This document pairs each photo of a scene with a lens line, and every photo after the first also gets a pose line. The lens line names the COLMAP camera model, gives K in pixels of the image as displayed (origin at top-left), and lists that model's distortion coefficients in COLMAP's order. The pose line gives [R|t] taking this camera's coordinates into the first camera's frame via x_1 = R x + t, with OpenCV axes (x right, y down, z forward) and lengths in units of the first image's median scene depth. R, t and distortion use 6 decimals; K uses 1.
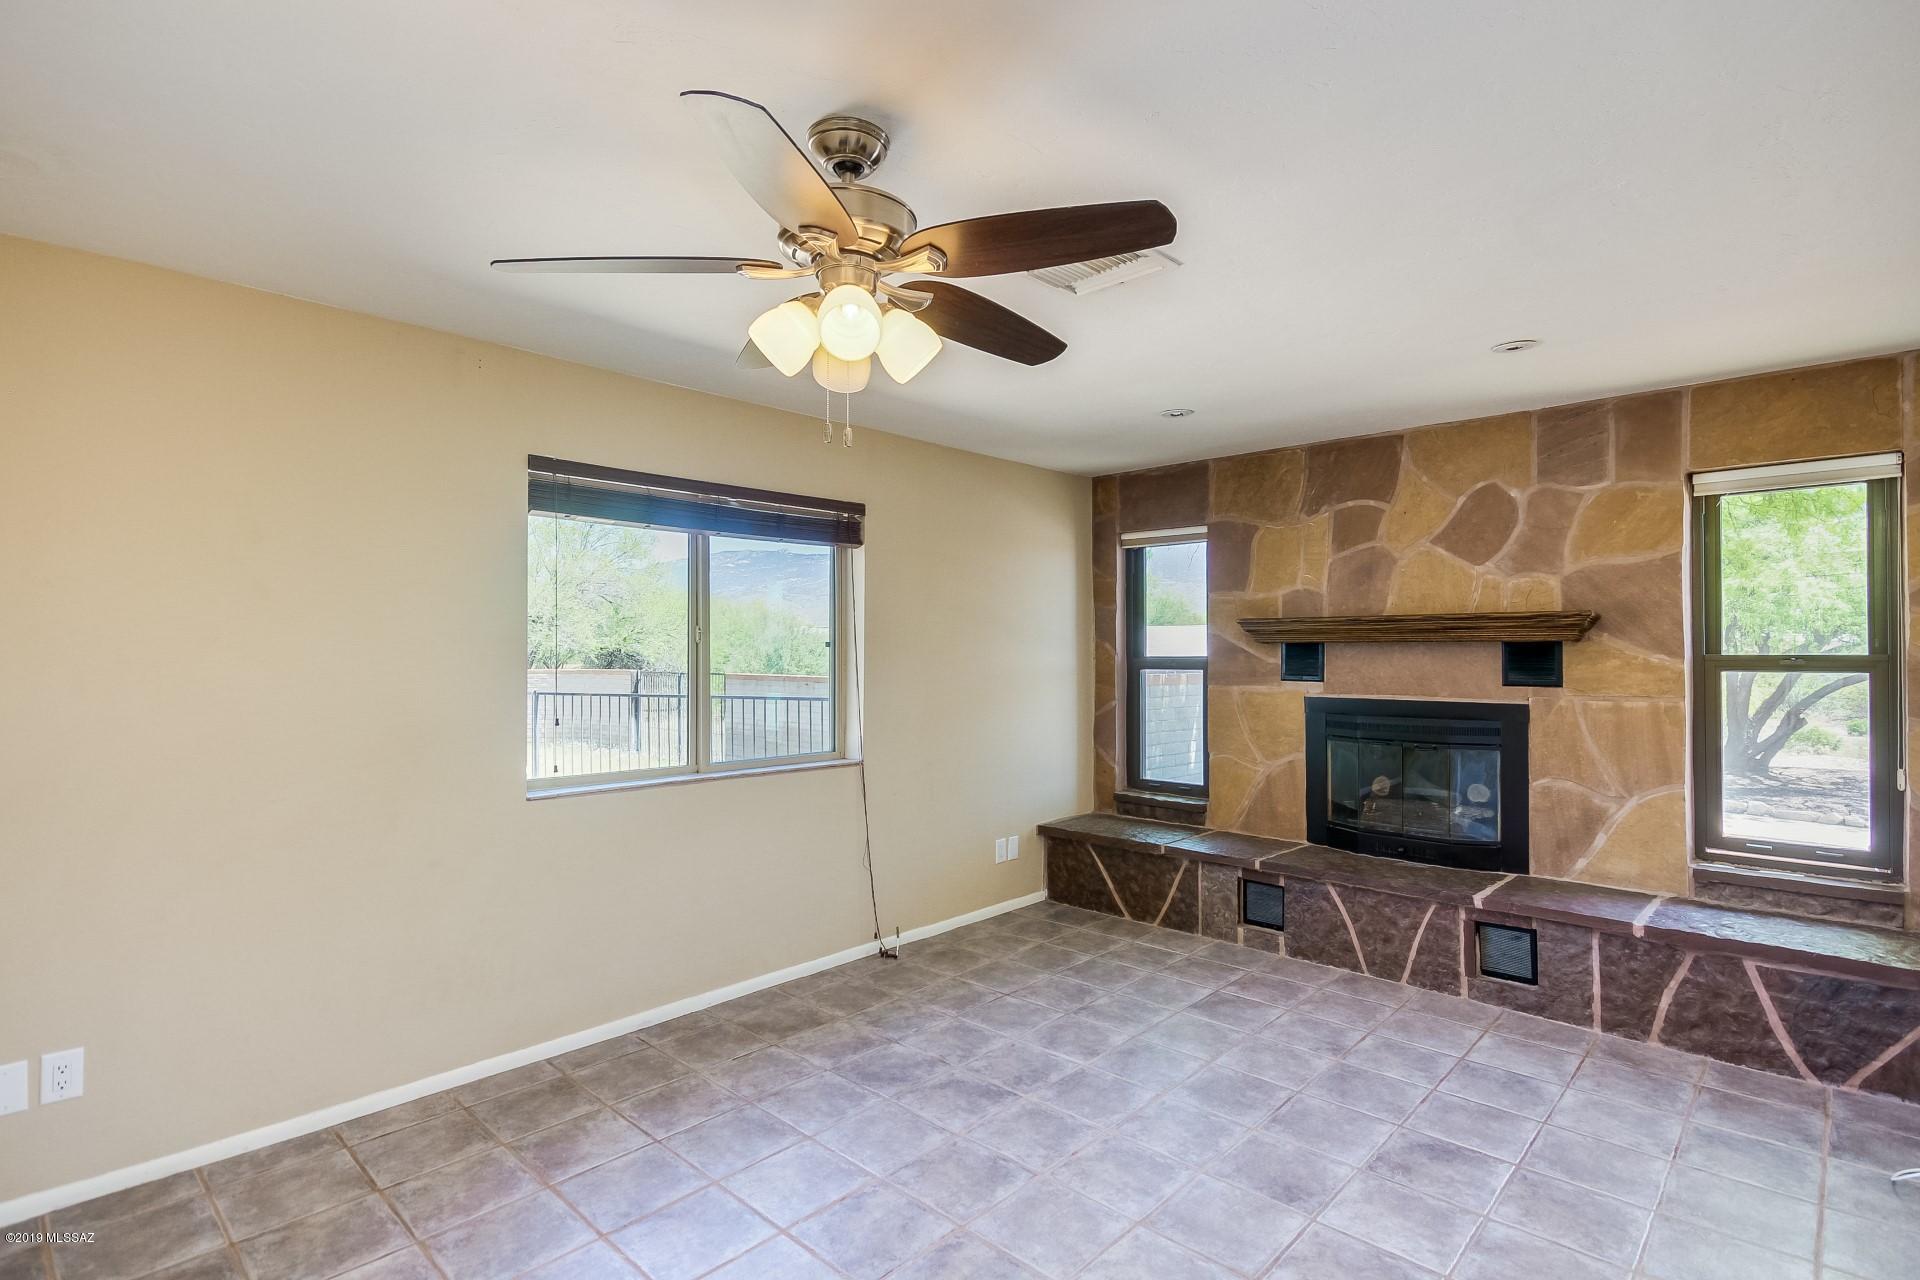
lens RADIAL K [[949.6, 0, 990.4], [0, 949.6, 643.6], [0, 0, 1]] dist [0.017736, -0.002299]
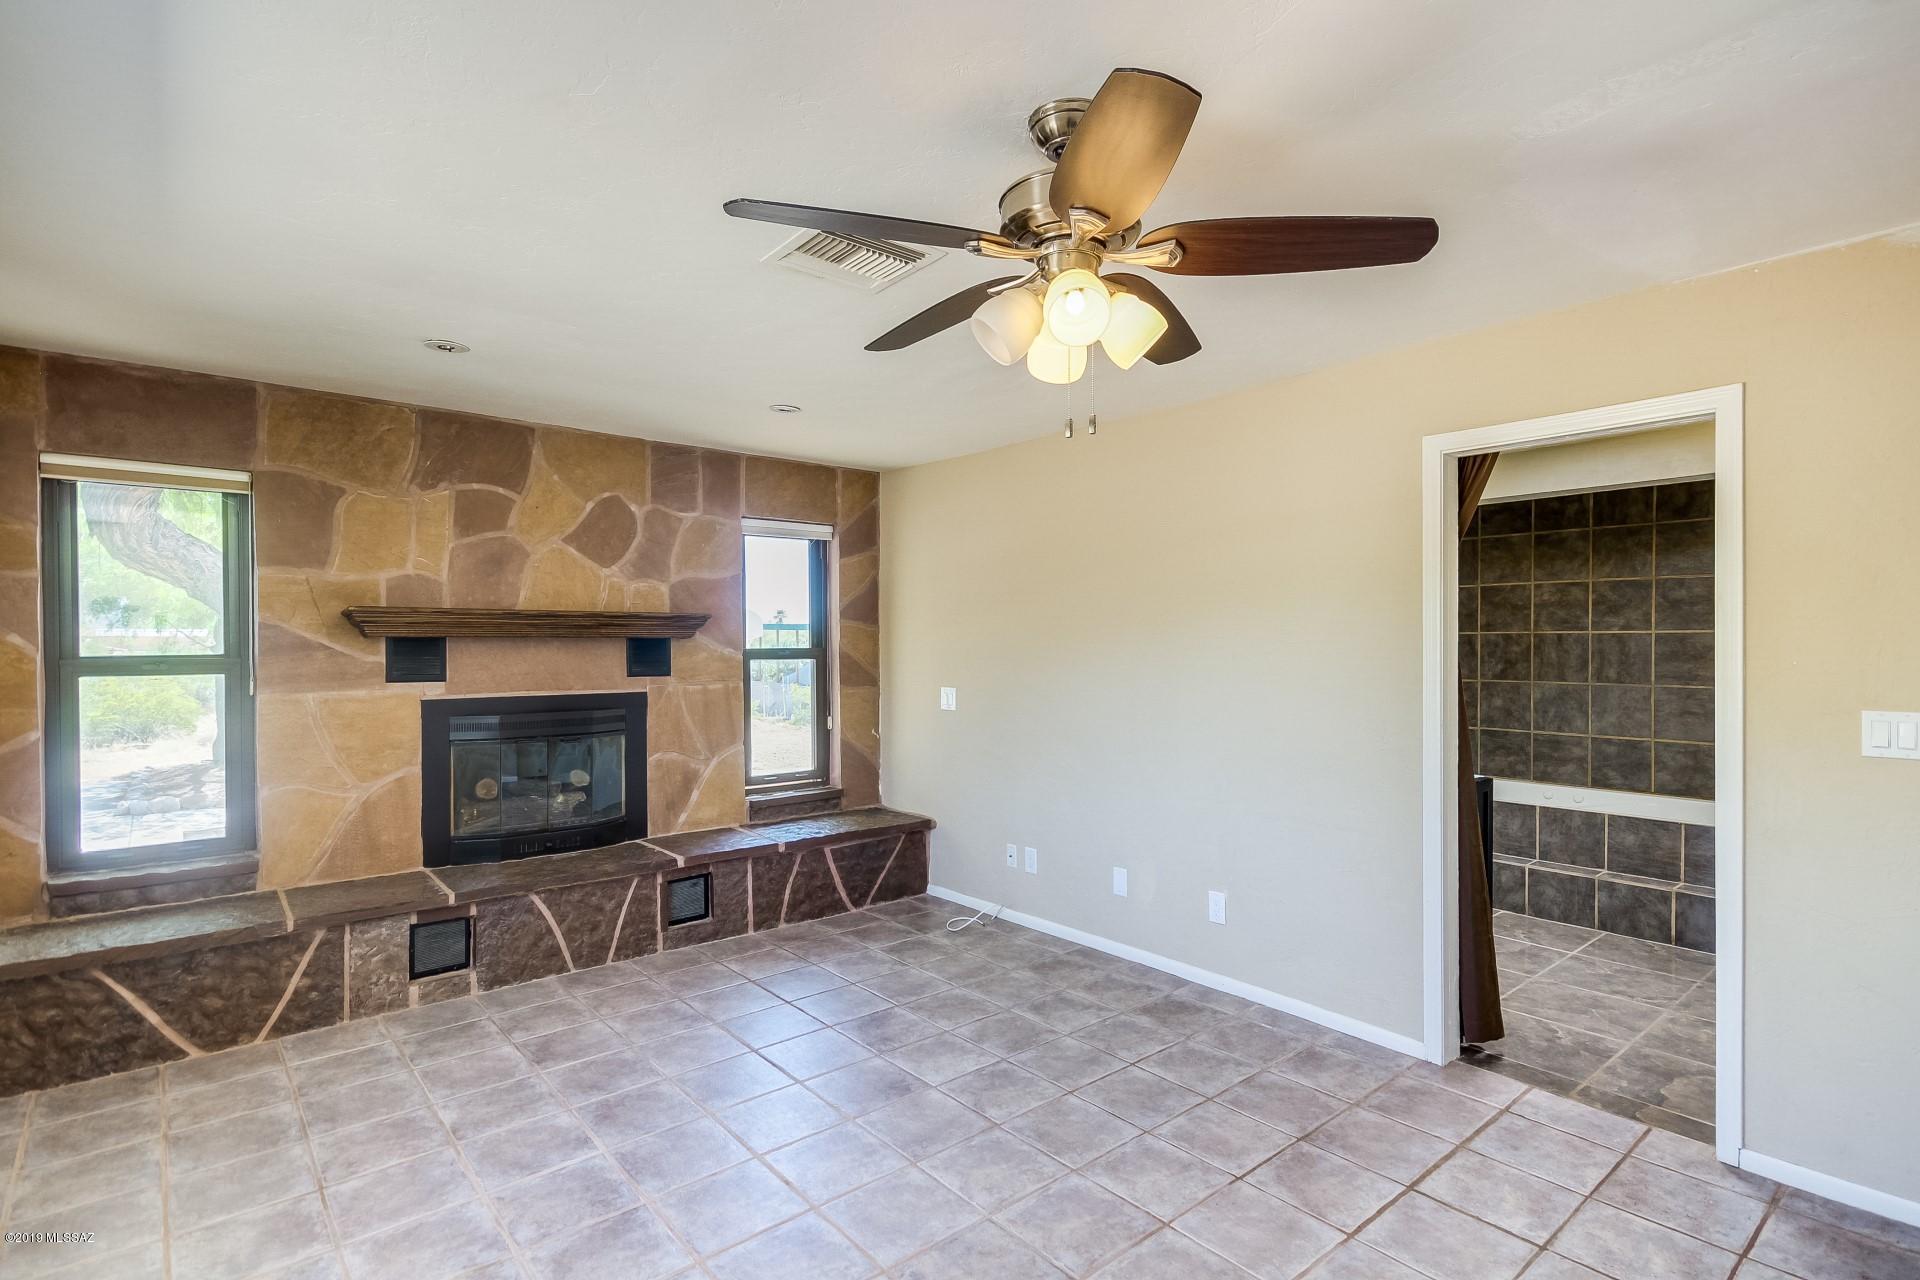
lens RADIAL K [[949.6, 0, 962.8], [0, 949.6, 646.1], [0, 0, 1]] dist [0.017736, -0.002299]
pose [[0.113541, -0.000188, 0.993533, -0.535613], [-0.003470, 0.999994, 0.000586, 0.005811], [-0.993527, -0.003514, 0.113540, 0.474390]]
